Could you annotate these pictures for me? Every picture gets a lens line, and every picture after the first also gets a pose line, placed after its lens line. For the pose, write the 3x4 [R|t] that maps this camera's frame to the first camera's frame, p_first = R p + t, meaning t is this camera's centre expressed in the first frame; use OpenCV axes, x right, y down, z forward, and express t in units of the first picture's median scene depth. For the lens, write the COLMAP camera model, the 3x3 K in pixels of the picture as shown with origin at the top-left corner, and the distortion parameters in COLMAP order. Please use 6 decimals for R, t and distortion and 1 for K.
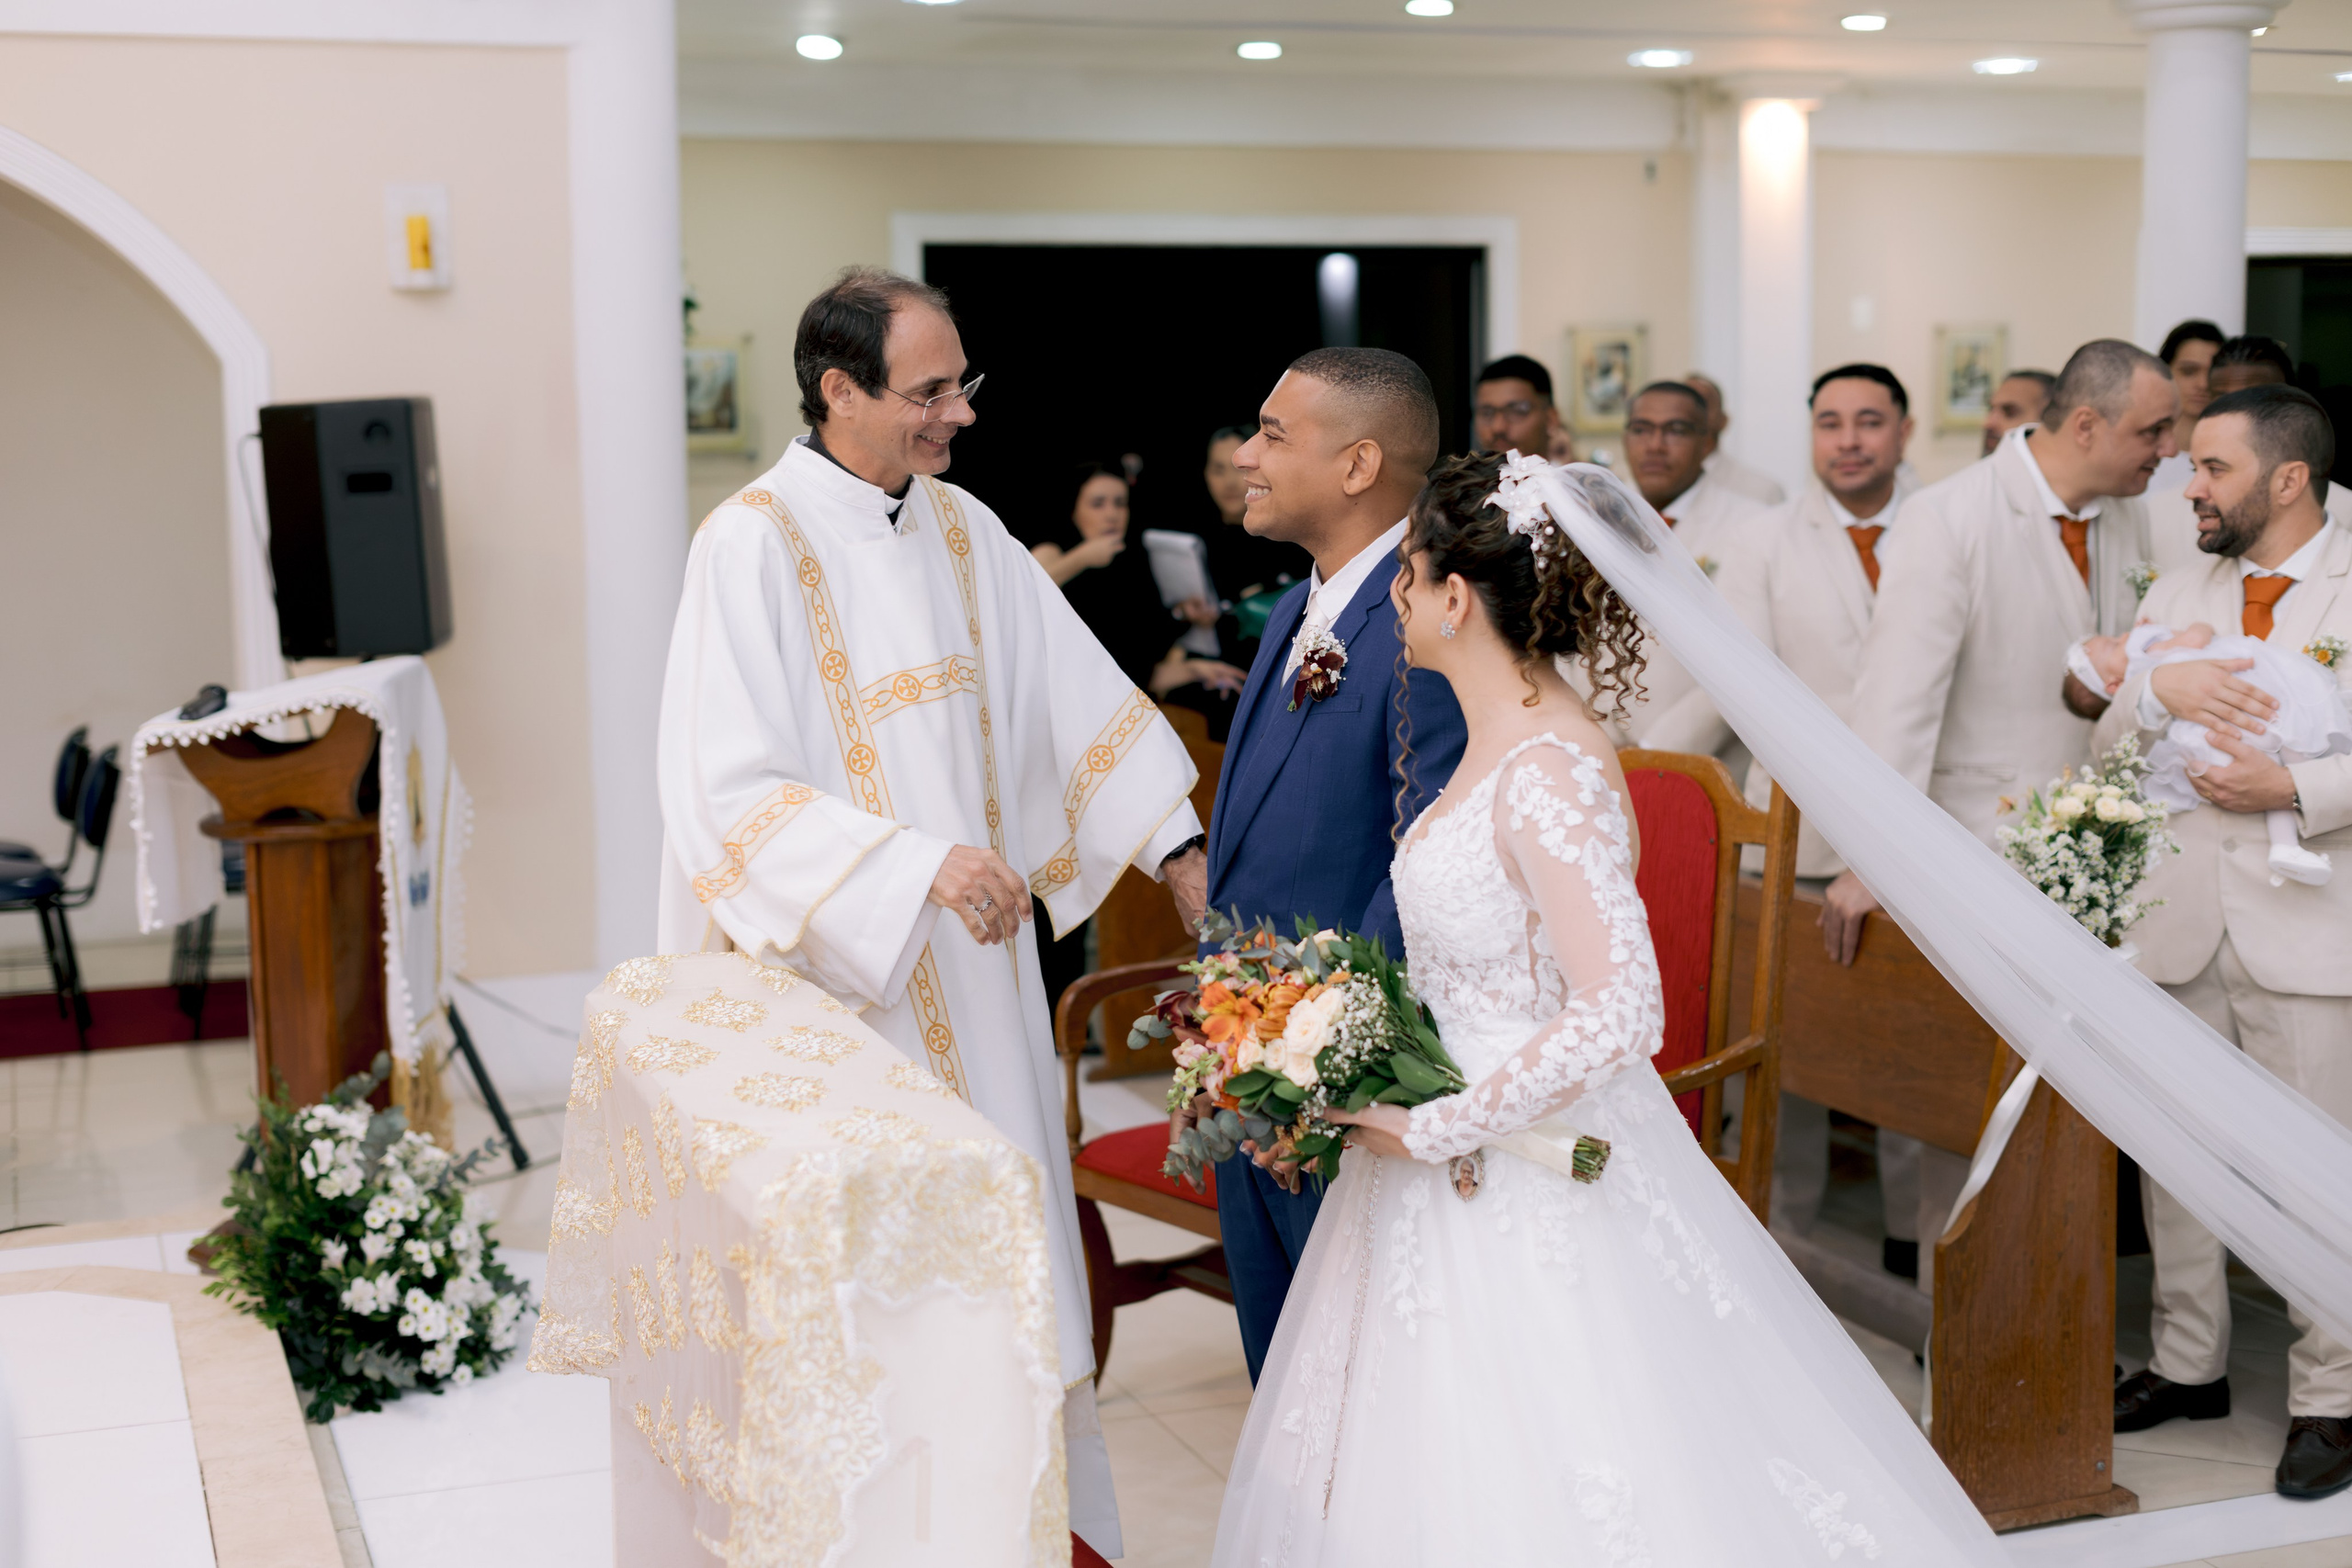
lens RADIAL K [[3097.2, 0, 1204.3], [0, 3097.2, 792.9], [0, 0, 1]] dist [-0.000188, 0.014906]
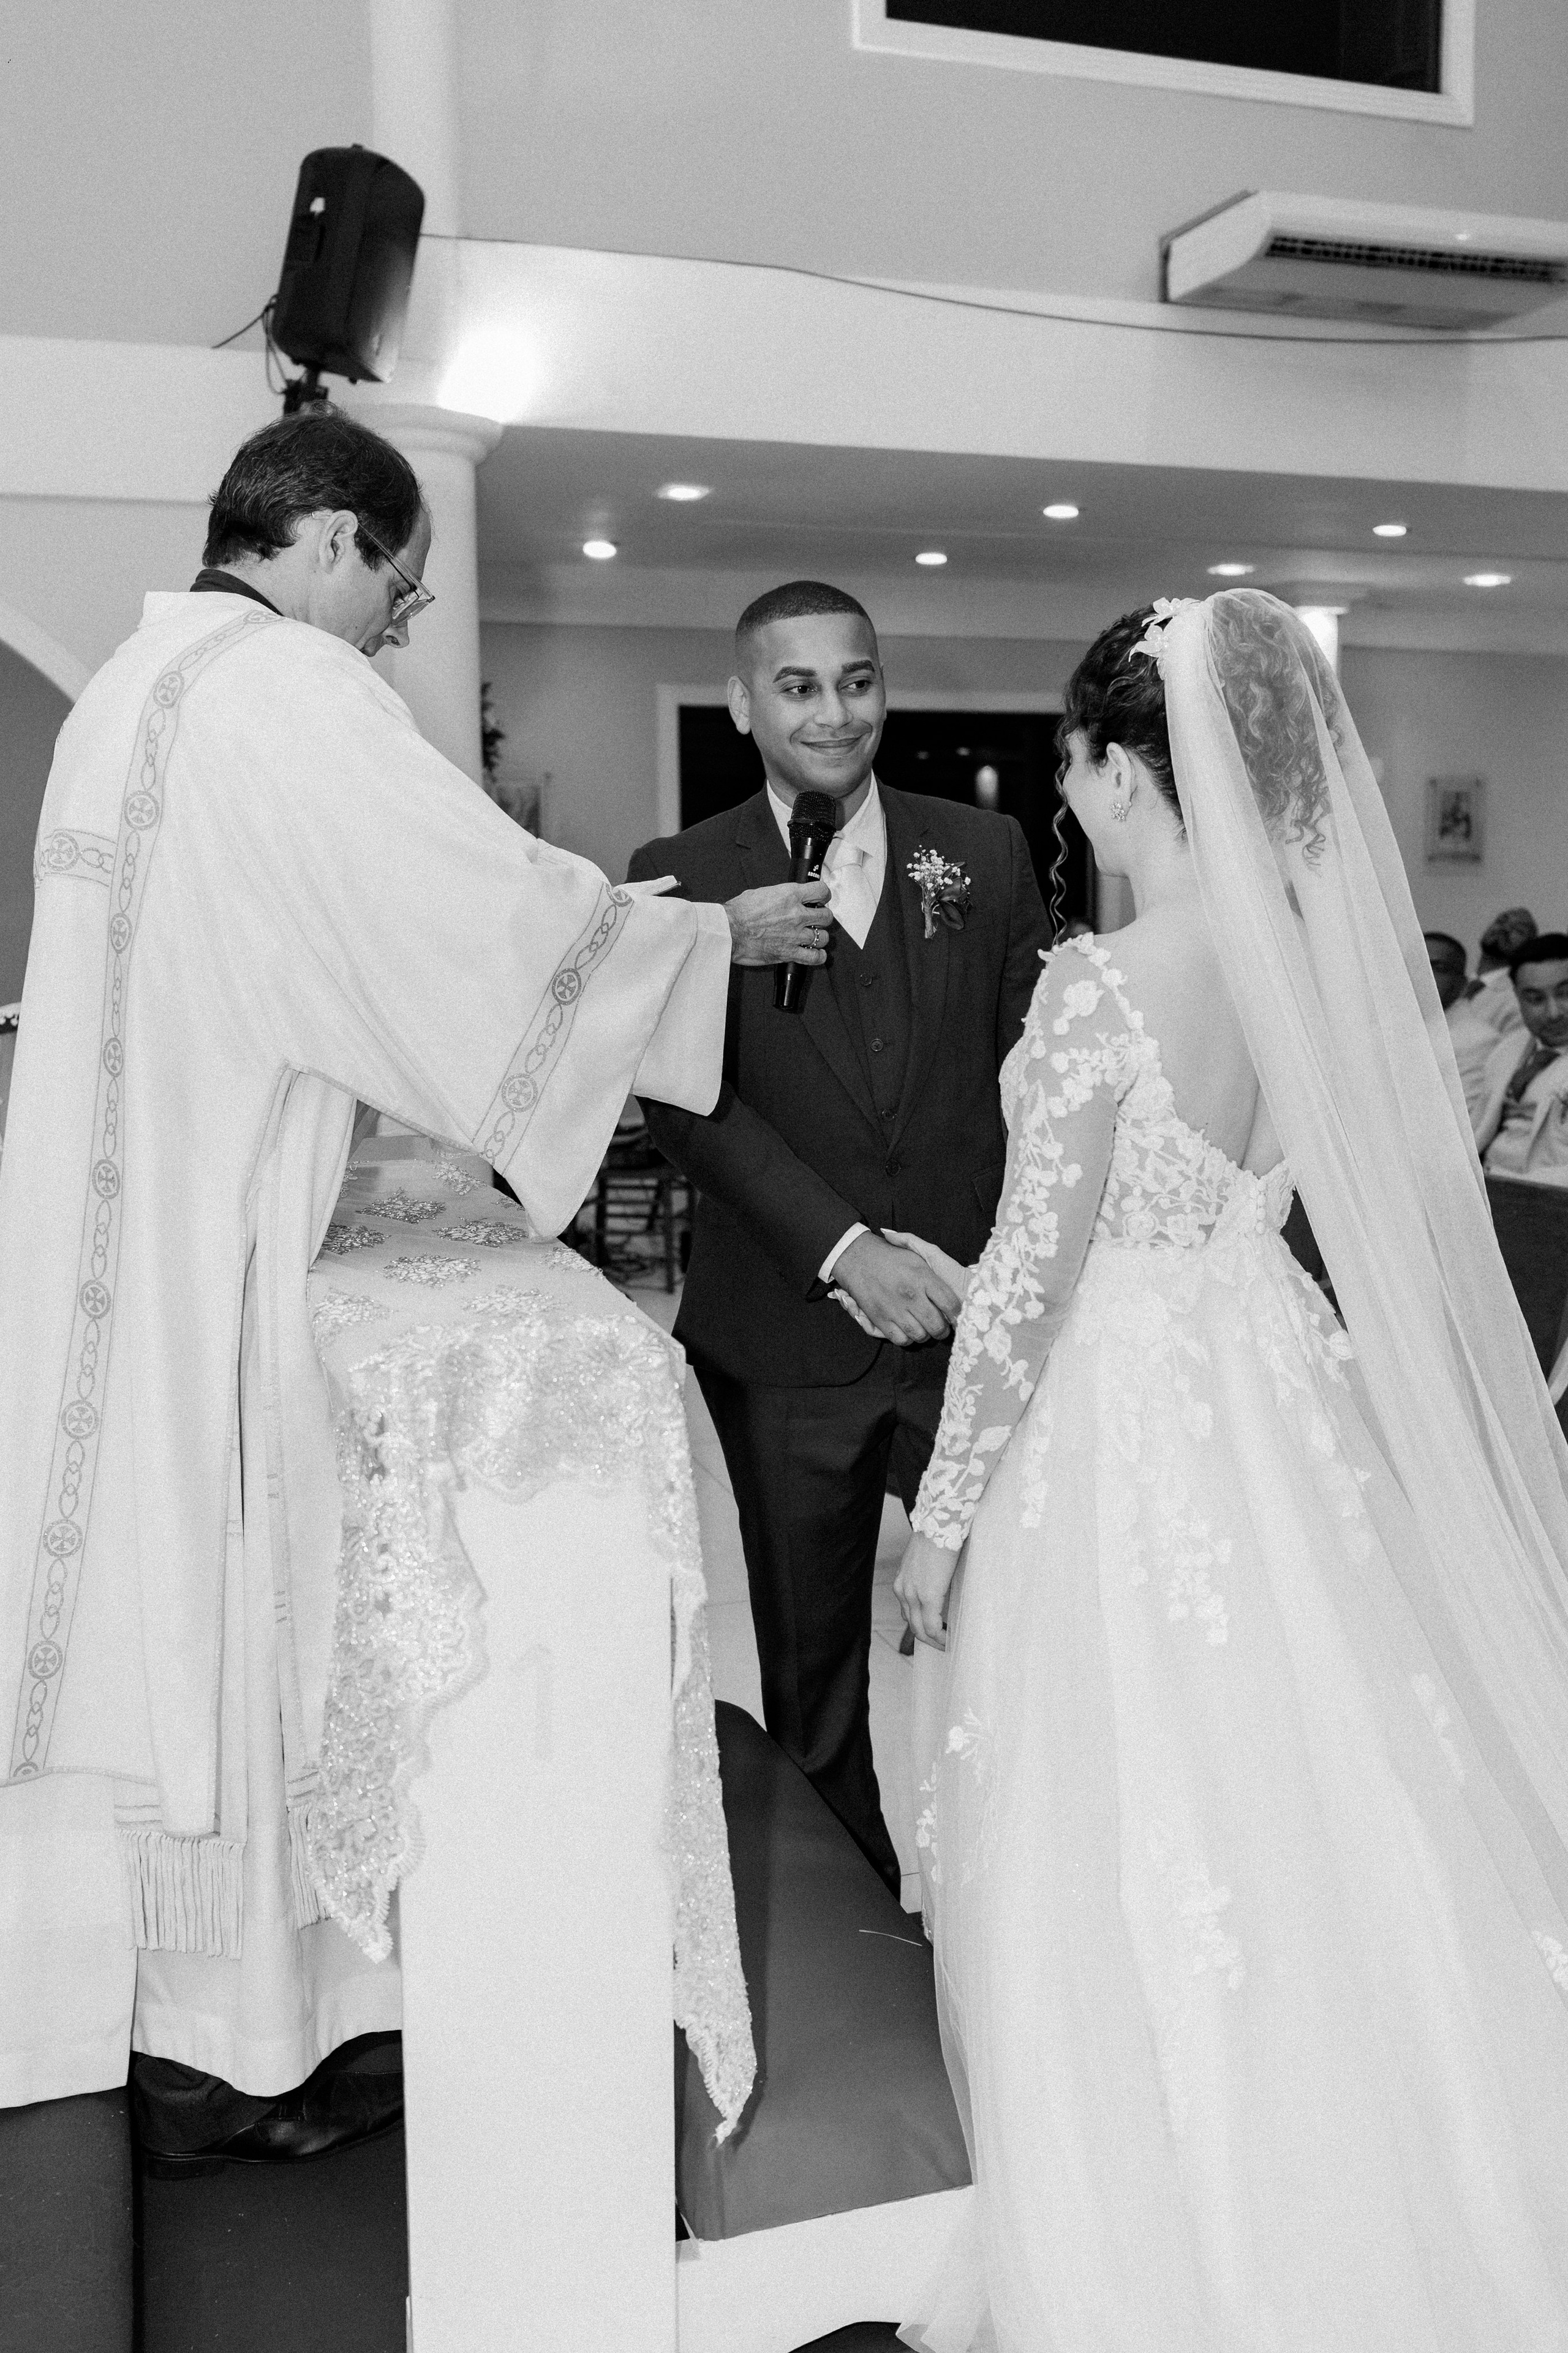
lens RADIAL K [[2068.8, 0, 899.9], [0, 2068.8, 1164.5], [0, 0, 1]] dist [0.040703, -0.014382]
pose [[0.999994, 0.002777, 0.002174, 0.008773], [-0.002784, 0.999991, 0.003072, 0.052777], [-0.002165, -0.003078, 0.999993, 0.306648]]
